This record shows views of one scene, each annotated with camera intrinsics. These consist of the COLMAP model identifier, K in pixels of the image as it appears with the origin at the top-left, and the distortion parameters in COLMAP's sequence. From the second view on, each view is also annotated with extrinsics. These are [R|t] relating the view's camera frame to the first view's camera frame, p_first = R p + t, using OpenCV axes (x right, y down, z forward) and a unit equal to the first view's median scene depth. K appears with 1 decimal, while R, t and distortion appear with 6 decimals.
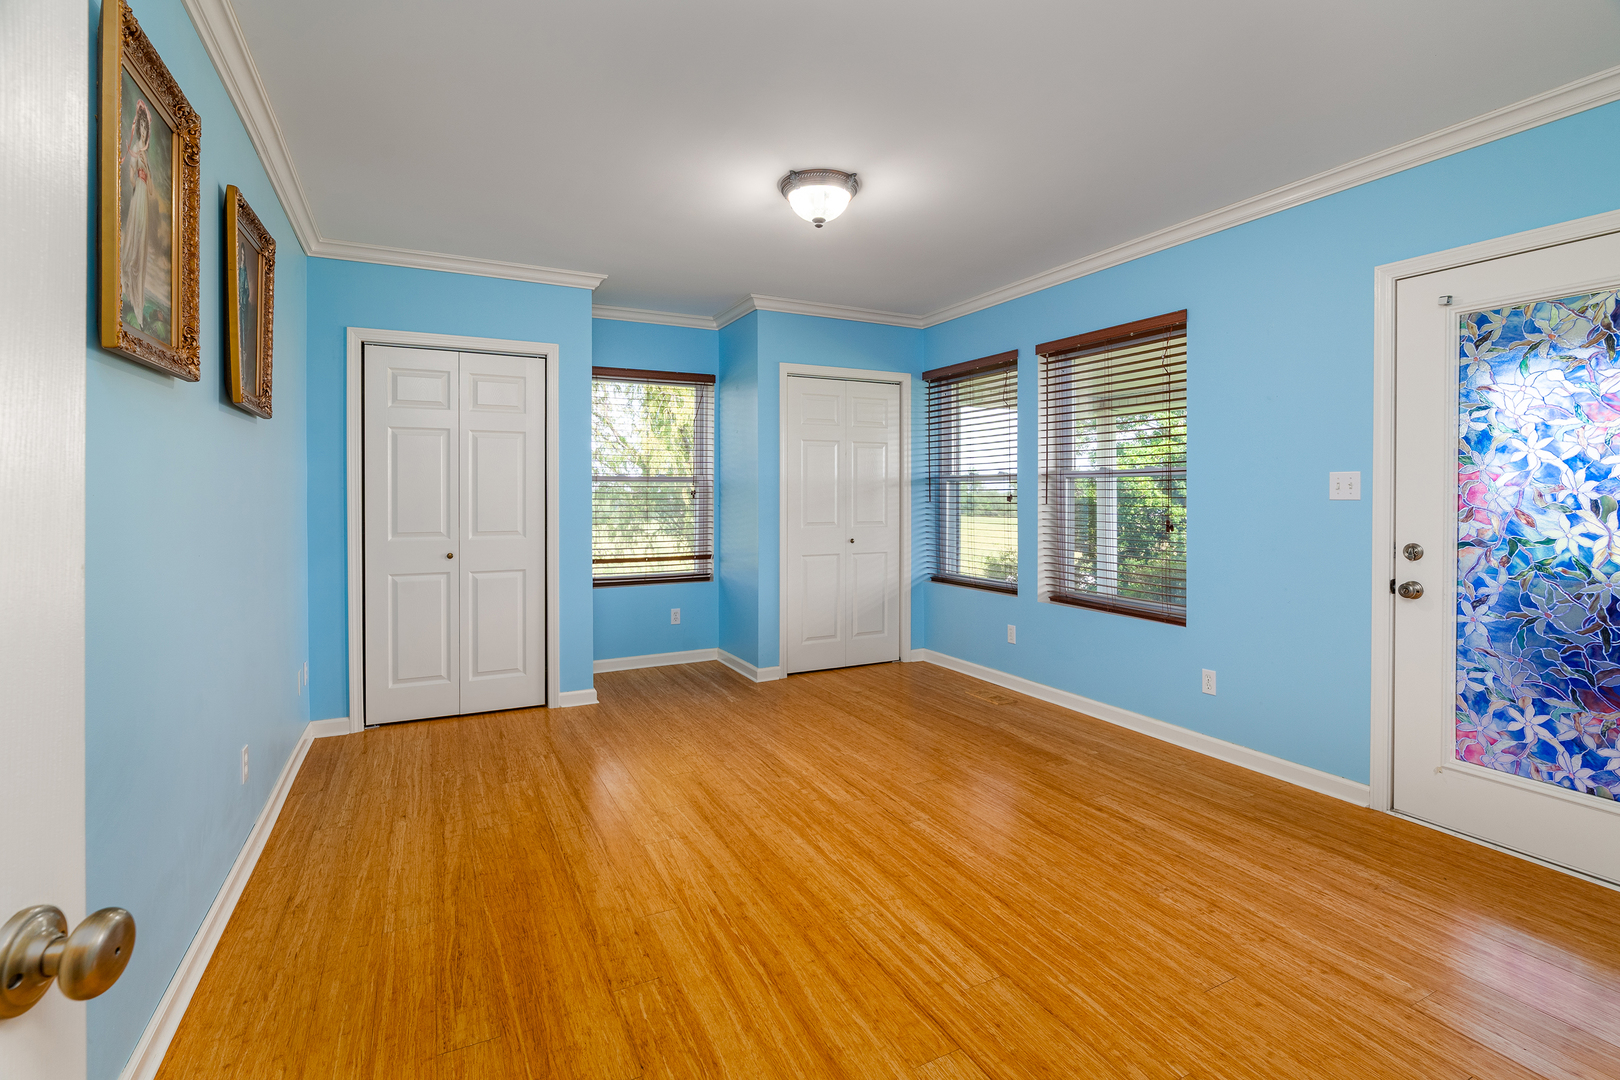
lens RADIAL K [[750.6, 0, 808.3], [0, 750.6, 477.3], [0, 0, 1]] dist [-0.001309, -0.000031]
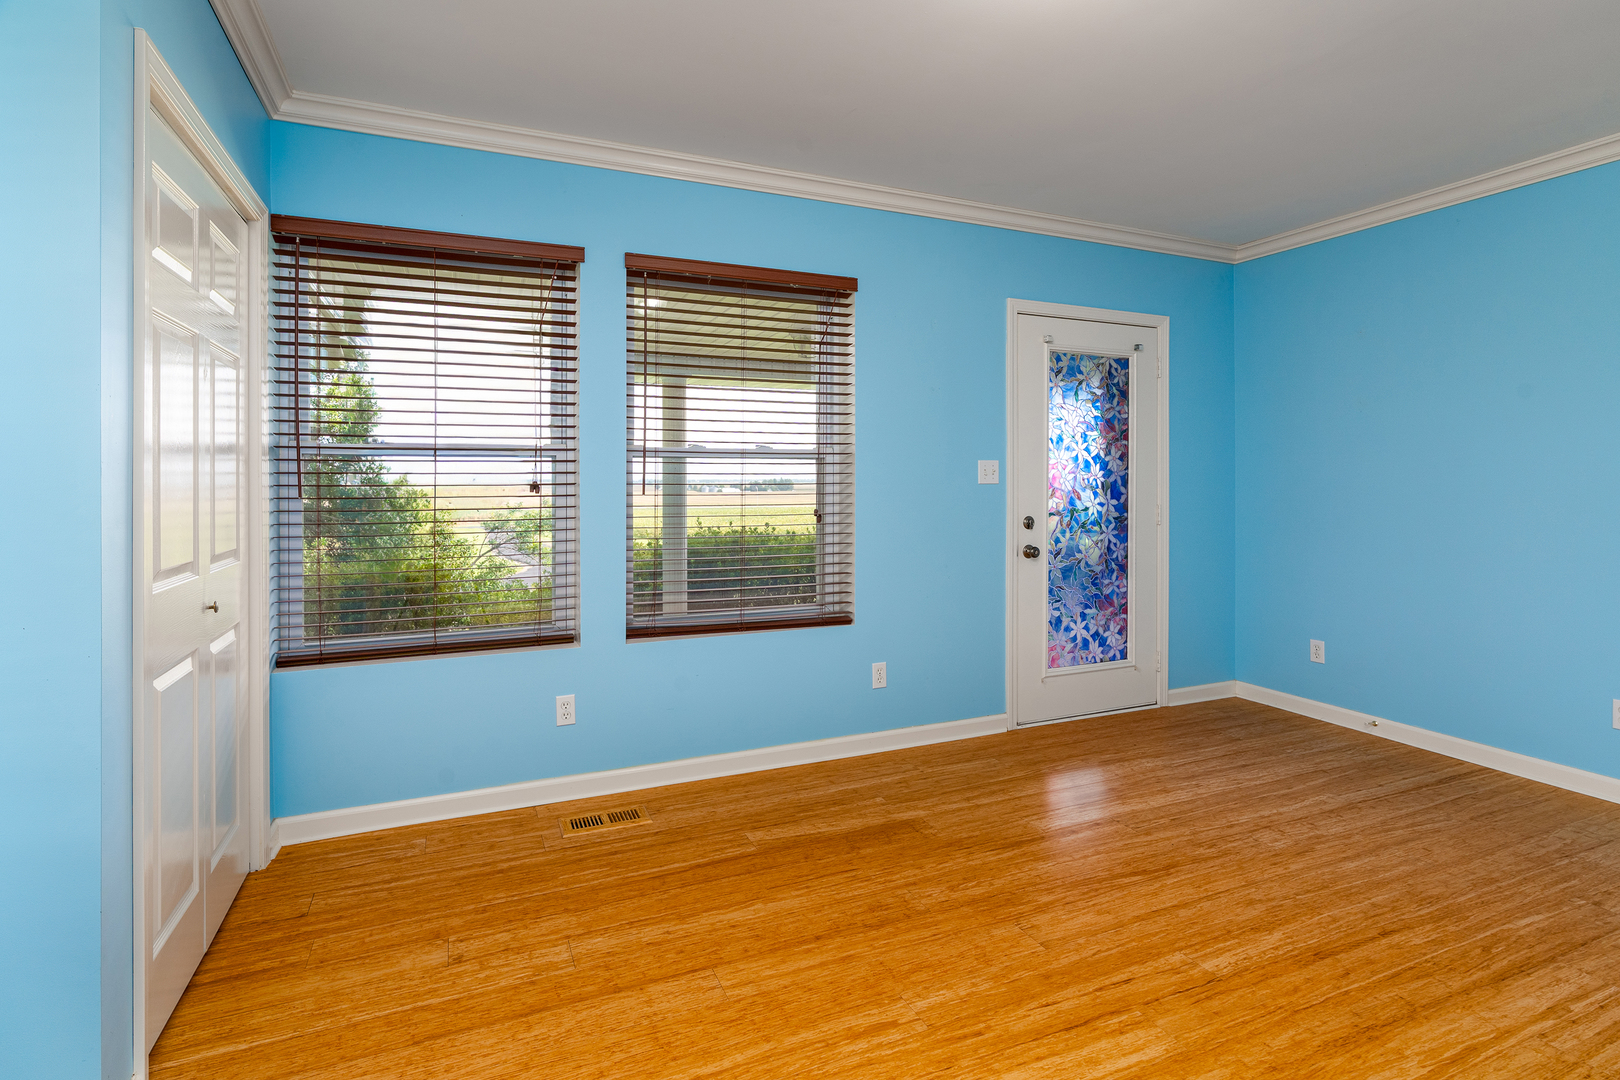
lens RADIAL K [[750.6, 0, 808.3], [0, 750.6, 477.3], [0, 0, 1]] dist [-0.001309, -0.000031]
pose [[0.080760, 0.003233, 0.996728, -0.590033], [-0.018316, 0.999831, -0.001759, 0.031325], [-0.996565, -0.018114, 0.080806, 1.392441]]
